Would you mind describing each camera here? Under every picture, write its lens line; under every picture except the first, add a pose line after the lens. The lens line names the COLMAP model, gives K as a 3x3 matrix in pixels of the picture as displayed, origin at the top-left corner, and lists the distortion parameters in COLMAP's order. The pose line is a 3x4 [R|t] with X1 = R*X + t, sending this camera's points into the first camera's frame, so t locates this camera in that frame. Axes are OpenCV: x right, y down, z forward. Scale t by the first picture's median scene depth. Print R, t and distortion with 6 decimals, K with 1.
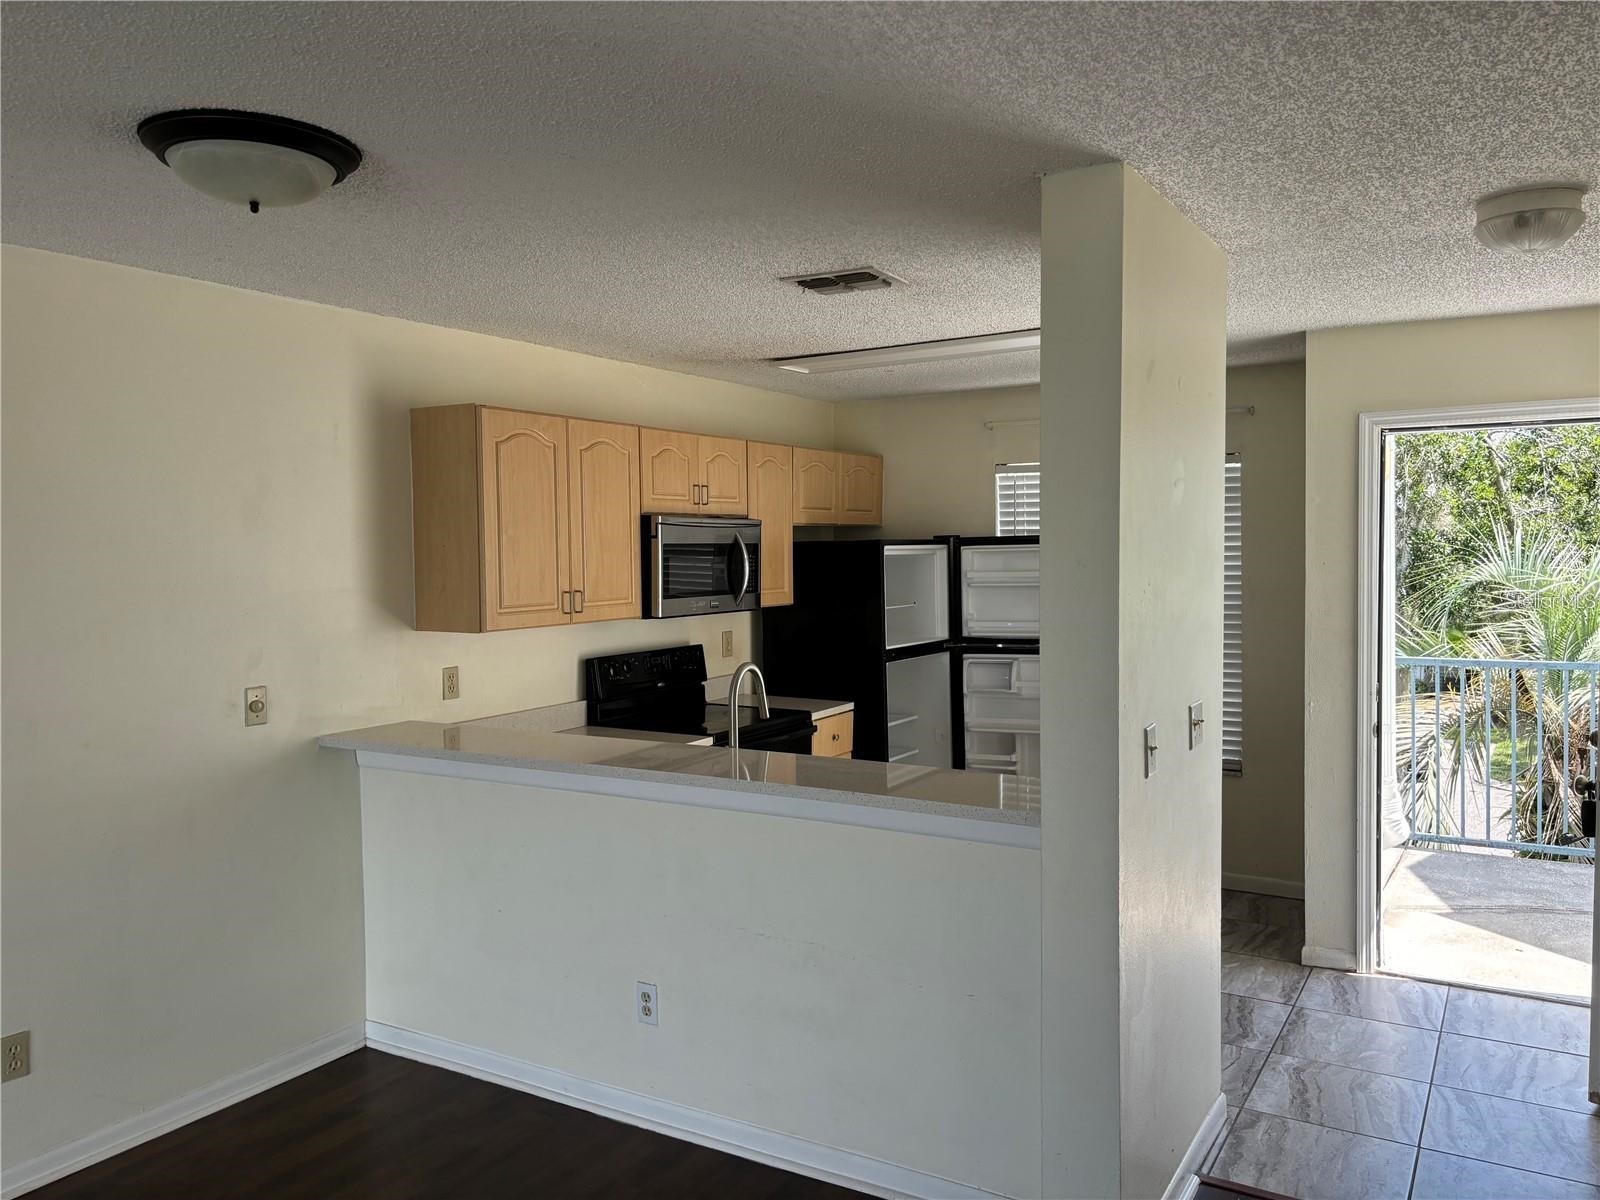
lens RADIAL K [[1199.3, 0, 800.0], [0, 1199.3, 600.0], [0, 0, 1]] dist [0.004971, 0.001007]
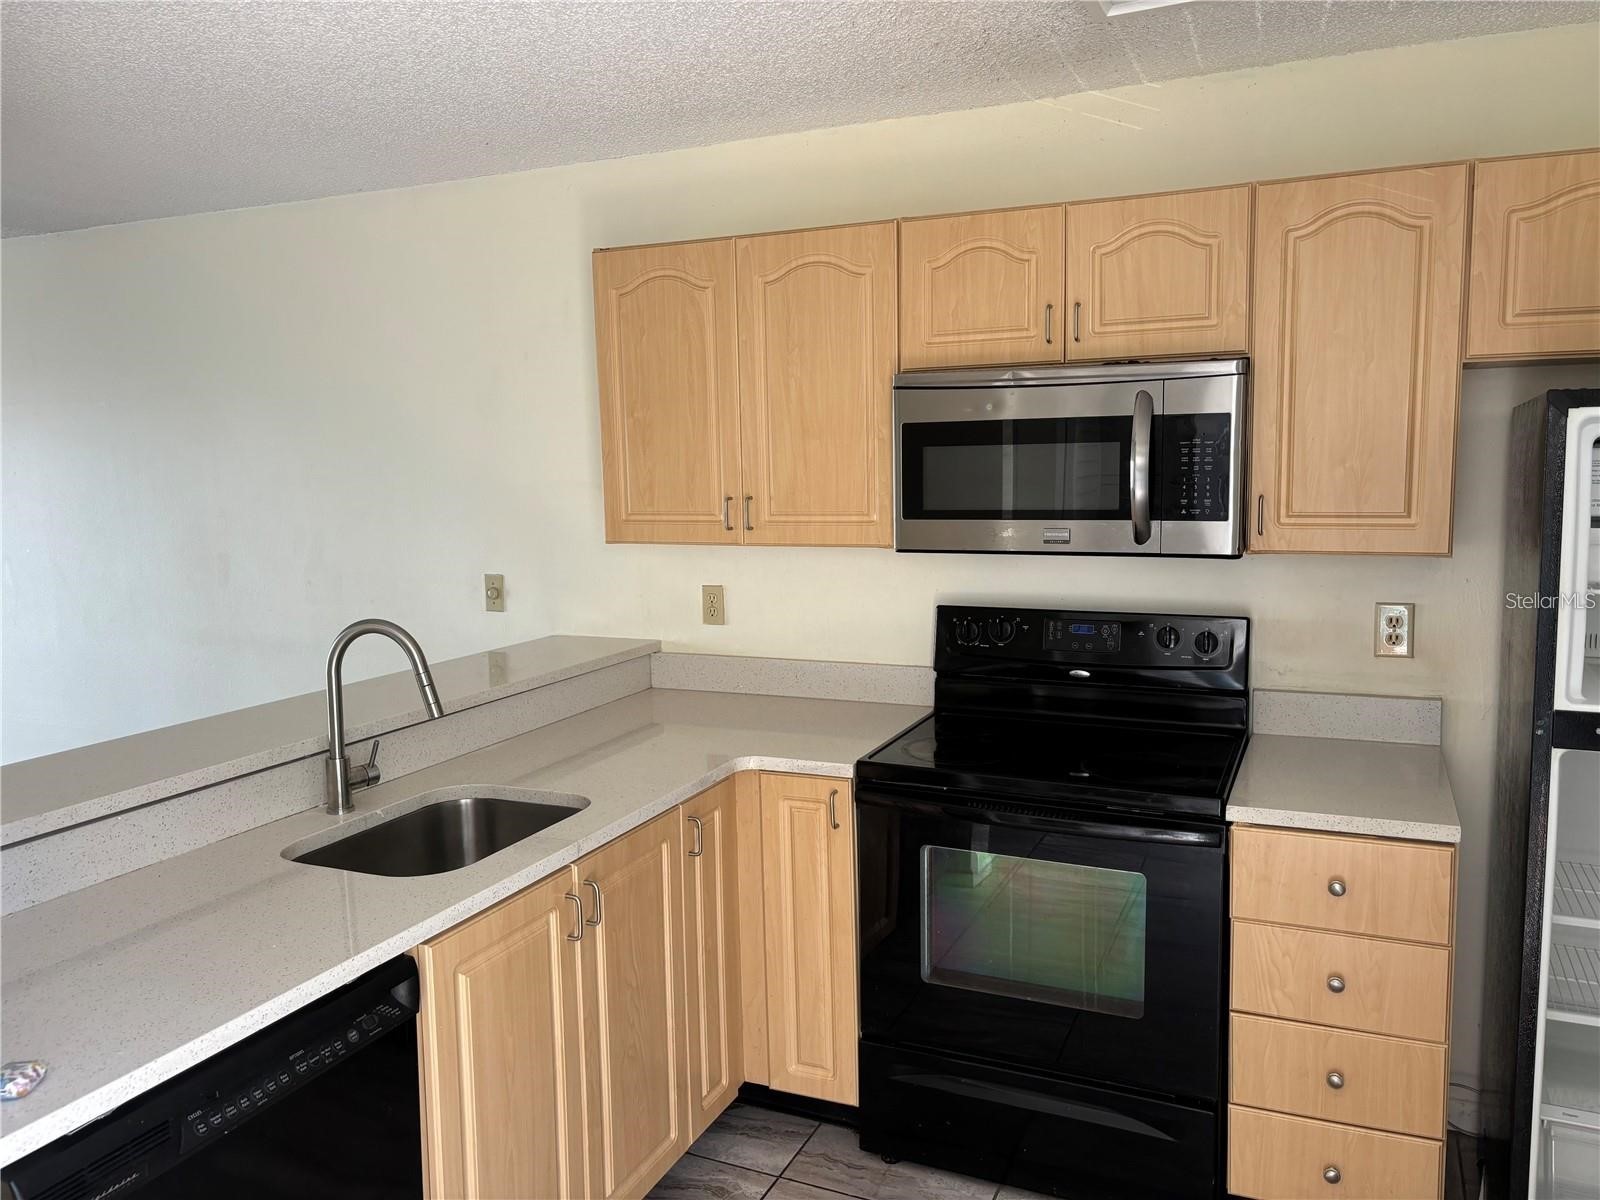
lens RADIAL K [[1199.3, 0, 800.0], [0, 1199.3, 600.0], [0, 0, 1]] dist [0.004971, 0.001007]
pose [[0.110655, 0.134613, -0.984700, 0.498113], [-0.022772, 0.990868, 0.132897, -0.041277], [0.993598, 0.007718, 0.112710, 0.955874]]
